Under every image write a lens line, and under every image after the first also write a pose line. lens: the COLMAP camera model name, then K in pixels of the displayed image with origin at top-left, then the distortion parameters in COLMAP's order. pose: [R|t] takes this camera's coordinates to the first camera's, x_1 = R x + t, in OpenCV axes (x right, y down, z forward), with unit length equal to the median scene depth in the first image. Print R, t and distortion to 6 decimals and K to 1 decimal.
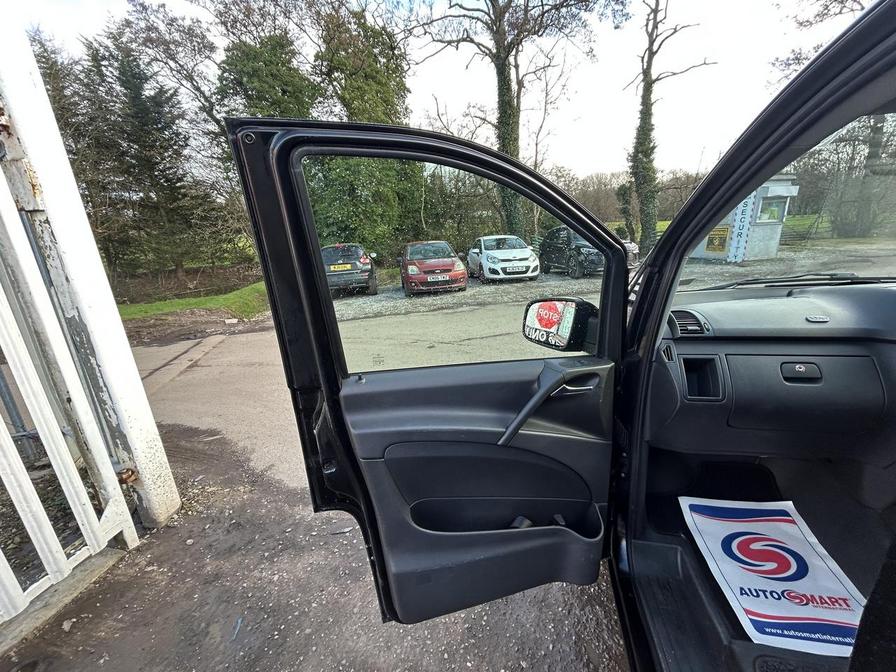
lens RADIAL K [[358.5, 0, 448.0], [0, 358.5, 336.0], [0, 0, 1]] dist [0.002183, -0.000073]
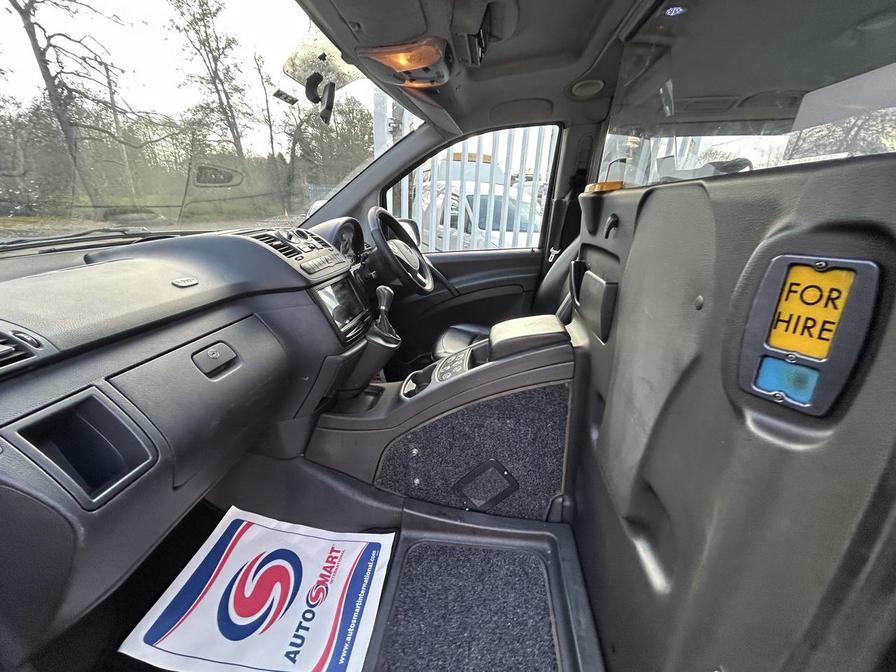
lens RADIAL K [[358.5, 0, 448.0], [0, 358.5, 336.0], [0, 0, 1]] dist [0.002183, -0.000073]
pose [[-0.117398, -0.280146, 0.952752, 0.271253], [0.240781, 0.922730, 0.300988, -0.036635], [-0.963453, 0.264739, -0.040873, 0.557715]]
